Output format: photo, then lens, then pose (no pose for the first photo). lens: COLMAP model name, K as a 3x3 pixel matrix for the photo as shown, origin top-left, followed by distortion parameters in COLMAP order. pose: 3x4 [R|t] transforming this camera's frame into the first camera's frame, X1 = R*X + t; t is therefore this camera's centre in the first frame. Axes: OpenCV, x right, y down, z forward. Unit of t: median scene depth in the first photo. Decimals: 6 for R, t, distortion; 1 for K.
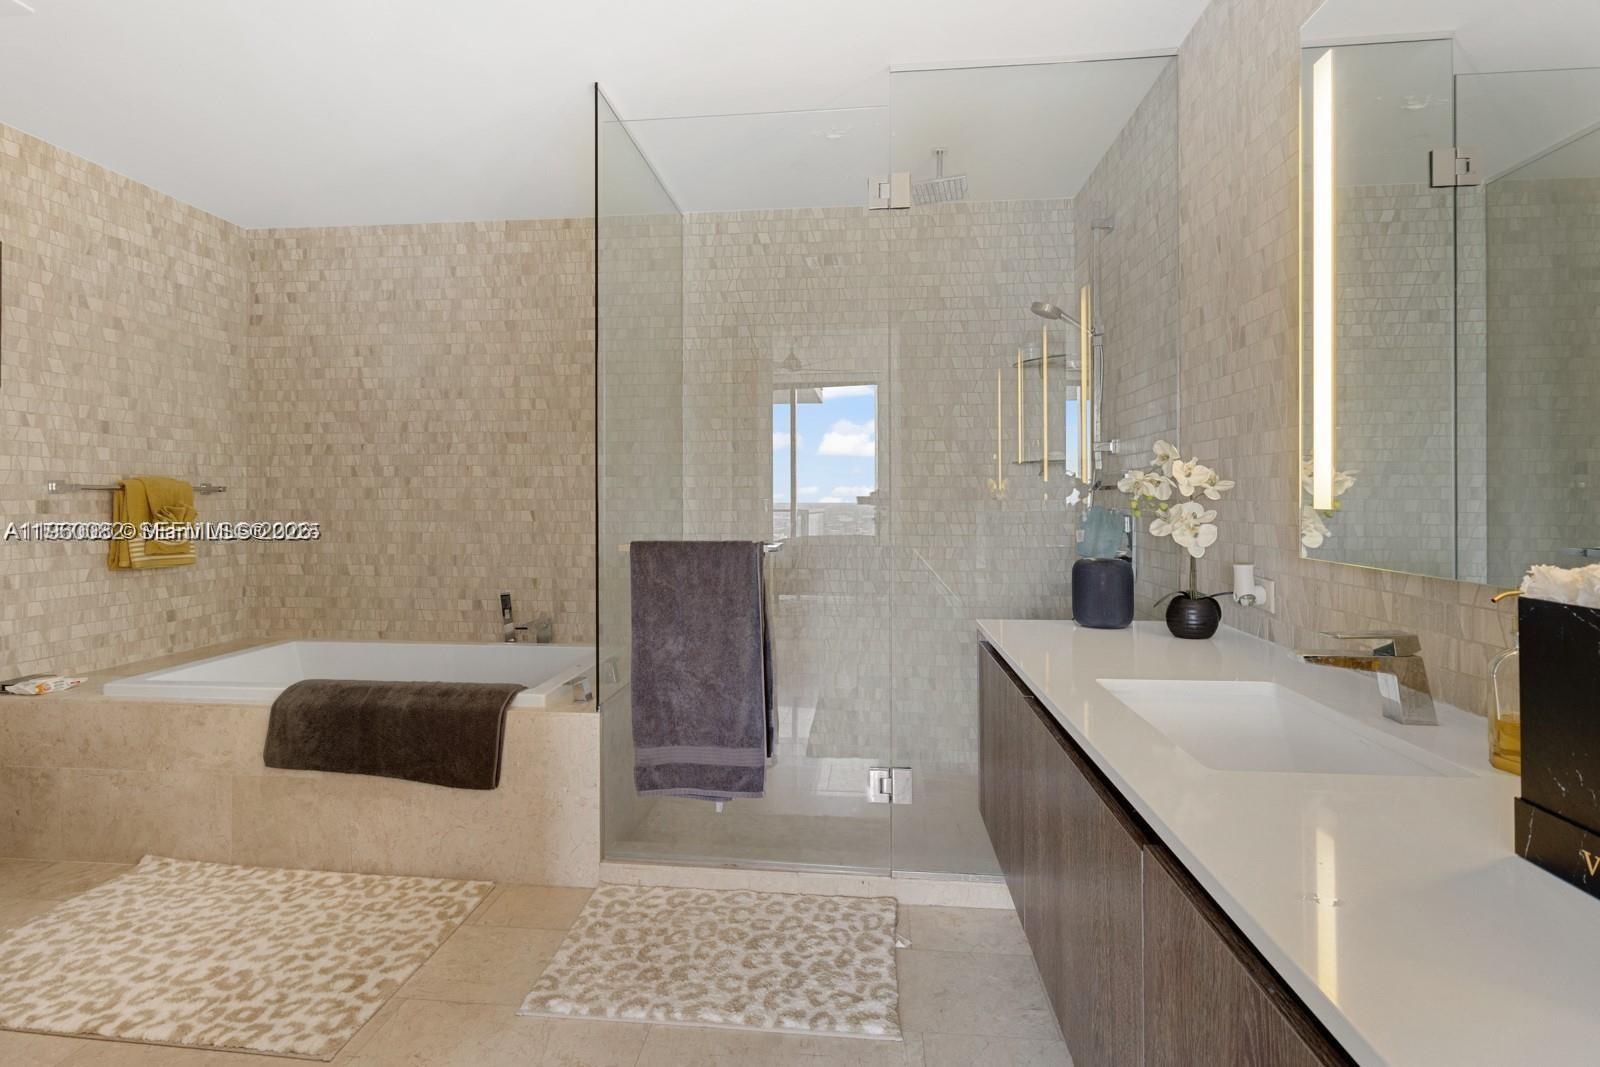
lens RADIAL K [[764.7, 0, 799.1], [0, 764.7, 492.7], [0, 0, 1]] dist [0.003456, -0.000067]
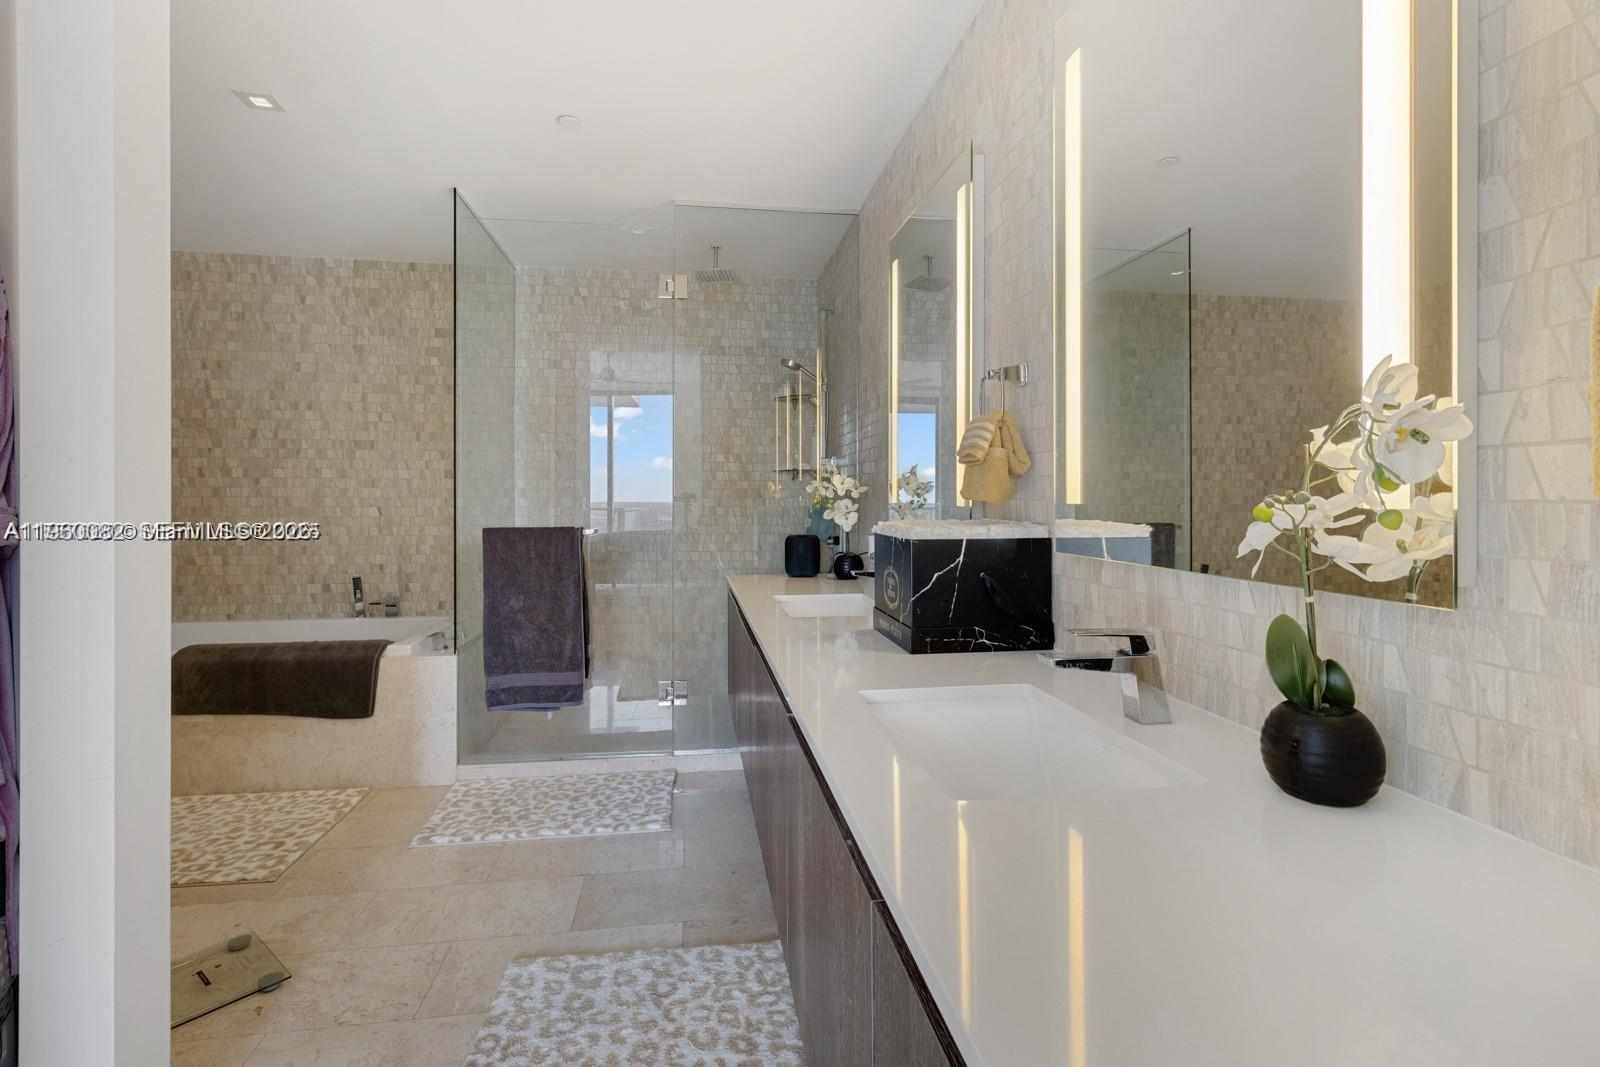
lens RADIAL K [[764.7, 0, 799.1], [0, 764.7, 492.7], [0, 0, 1]] dist [0.003456, -0.000067]
pose [[0.973086, 0.002902, 0.230425, 0.011129], [-0.003027, 0.999995, 0.000191, -0.001146], [-0.230423, -0.000883, 0.973090, -0.325005]]
